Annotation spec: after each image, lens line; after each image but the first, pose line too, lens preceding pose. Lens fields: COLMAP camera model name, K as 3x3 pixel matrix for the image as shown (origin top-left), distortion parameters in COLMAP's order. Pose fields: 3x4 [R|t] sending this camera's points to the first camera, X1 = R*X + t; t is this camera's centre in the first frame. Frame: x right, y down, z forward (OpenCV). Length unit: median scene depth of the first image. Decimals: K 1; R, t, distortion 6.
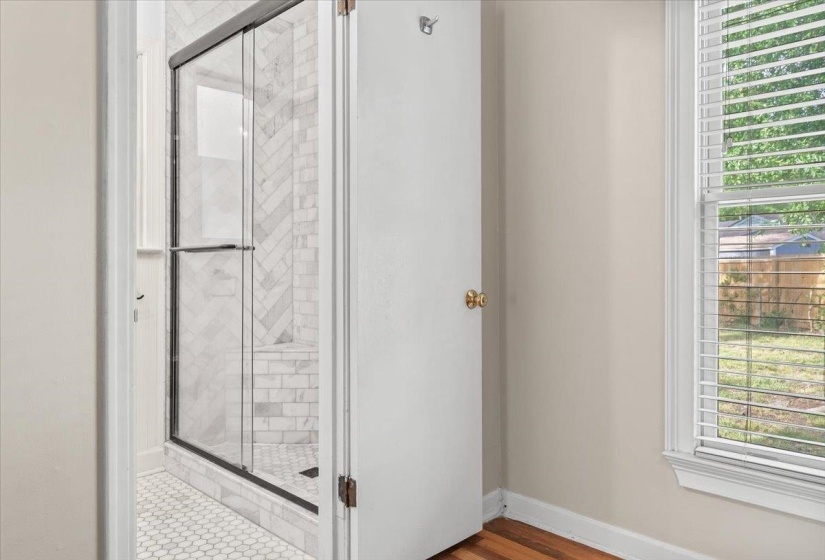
lens RADIAL K [[557.9, 0, 409.9], [0, 557.9, 271.8], [0, 0, 1]] dist [-0.006415, -0.001230]
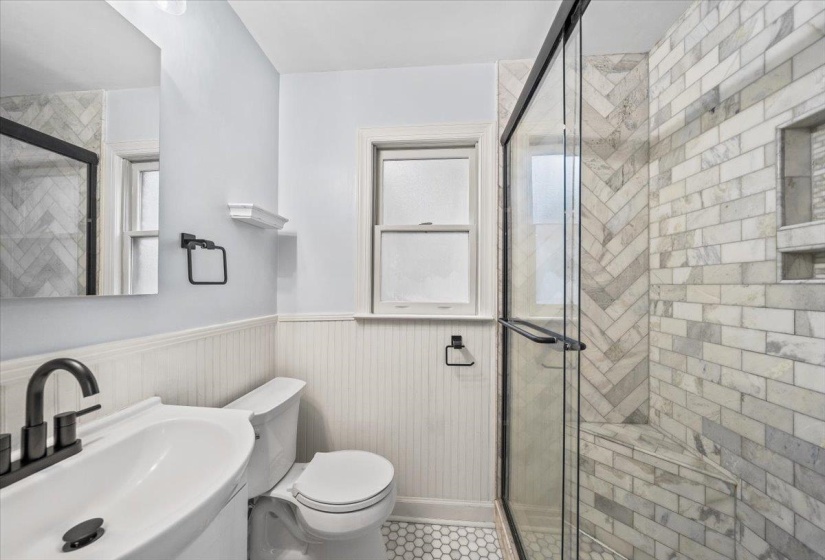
lens RADIAL K [[285.6, 0, 409.3], [0, 285.6, 284.4], [0, 0, 1]] dist [-0.006186, 0.000037]
pose [[0.627981, -0.002798, -0.778224, -0.121055], [-0.007219, 0.999930, -0.009420, -0.095992], [0.778195, 0.011534, 0.627917, 0.523760]]
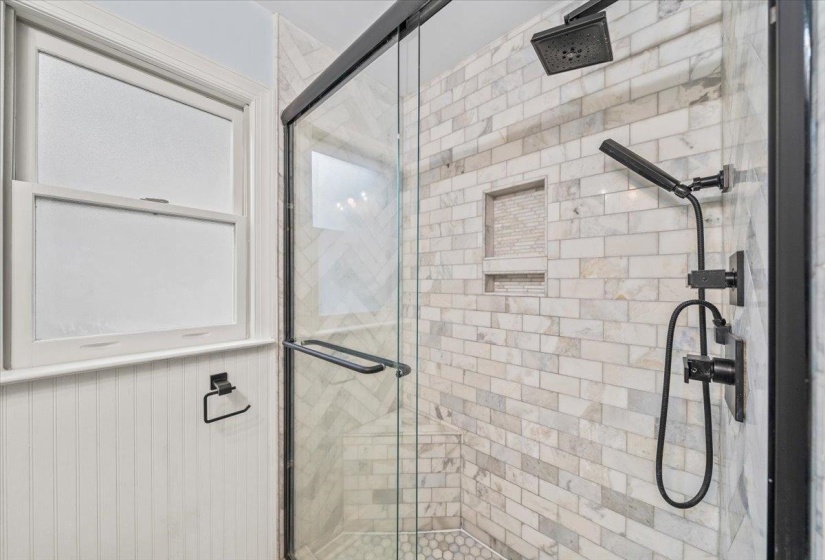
lens RADIAL K [[285.6, 0, 409.3], [0, 285.6, 284.4], [0, 0, 1]] dist [-0.006186, 0.000037]
pose [[0.999908, -0.000582, 0.013554, -0.242801], [0.000539, 0.999995, 0.003144, -0.122514], [-0.013556, -0.003136, 0.999903, 0.559650]]
